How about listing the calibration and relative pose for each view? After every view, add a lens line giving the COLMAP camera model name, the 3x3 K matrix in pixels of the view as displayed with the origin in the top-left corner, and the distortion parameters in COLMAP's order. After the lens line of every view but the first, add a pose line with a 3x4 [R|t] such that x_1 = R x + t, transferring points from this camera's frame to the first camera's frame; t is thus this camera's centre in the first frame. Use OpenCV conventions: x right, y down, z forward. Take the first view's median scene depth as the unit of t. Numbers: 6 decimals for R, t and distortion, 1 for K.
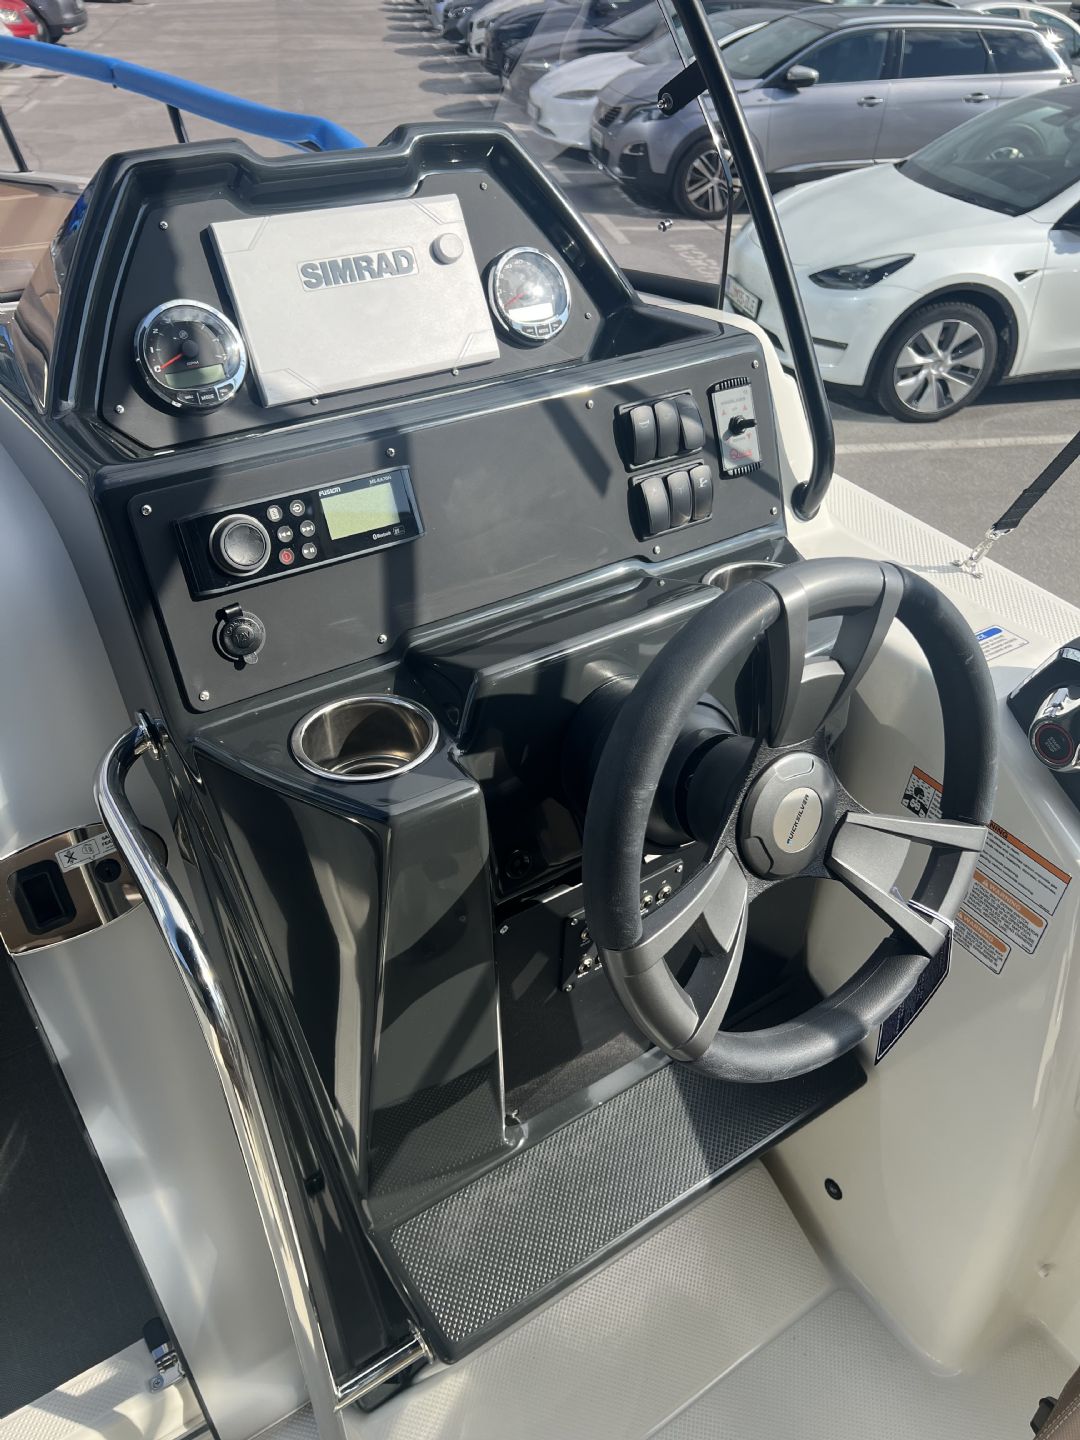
lens RADIAL K [[1087.8, 0, 521.0], [0, 1087.8, 729.9], [0, 0, 1]] dist [0.049466, -0.062971]
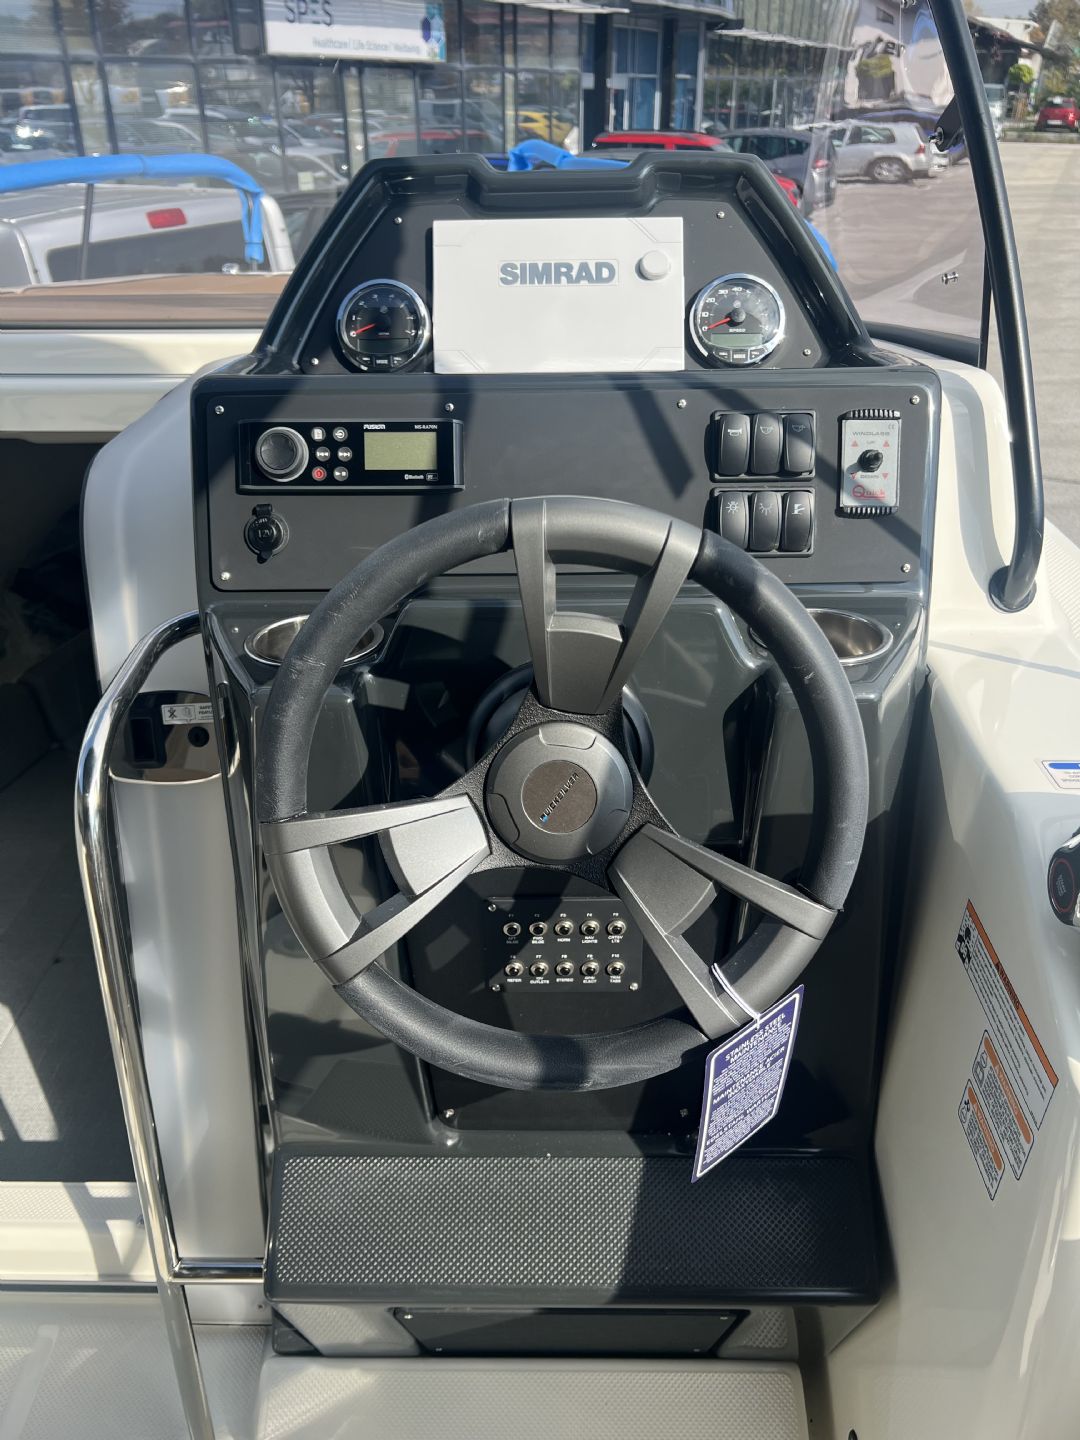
lens RADIAL K [[1087.8, 0, 531.6], [0, 1087.8, 725.7], [0, 0, 1]] dist [0.049466, -0.062971]
pose [[0.822925, 0.256175, -0.507118, 0.503306], [-0.321040, 0.946087, -0.043043, 0.054011], [0.468751, 0.198227, 0.860801, 0.157404]]
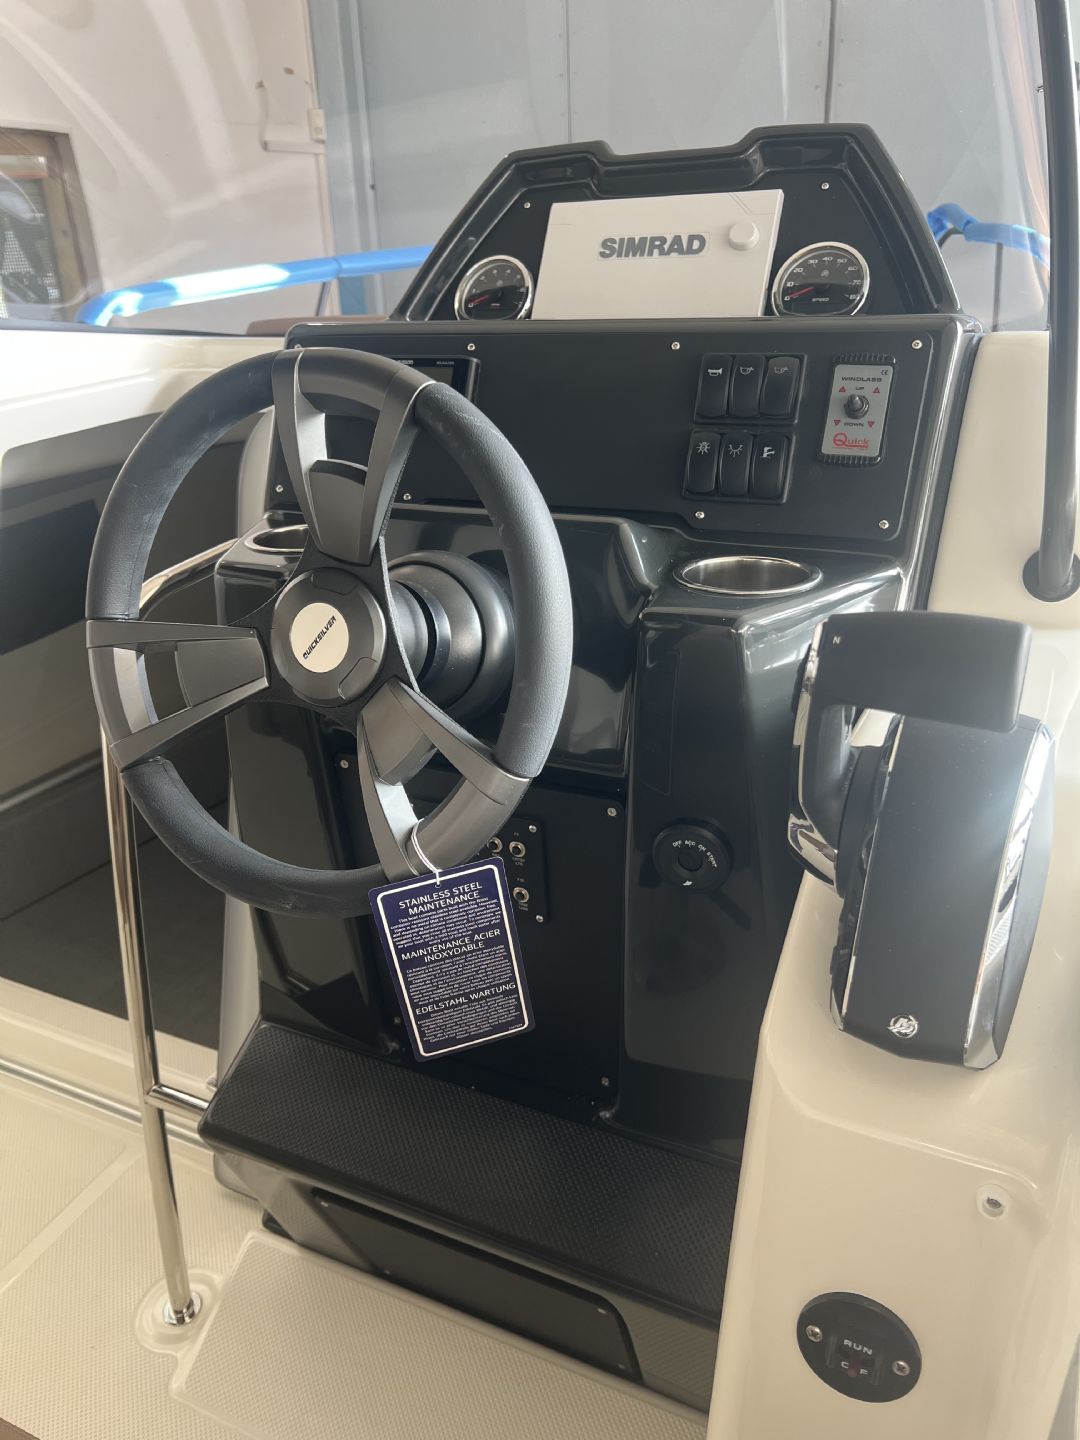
lens RADIAL K [[1087.8, 0, 541.7], [0, 1087.8, 716.5], [0, 0, 1]] dist [0.049466, -0.062971]
pose [[0.514446, 0.310419, -0.799366, 0.854618], [-0.477888, 0.877789, 0.033320, 0.013449], [0.712017, 0.364866, 0.599920, 0.441611]]
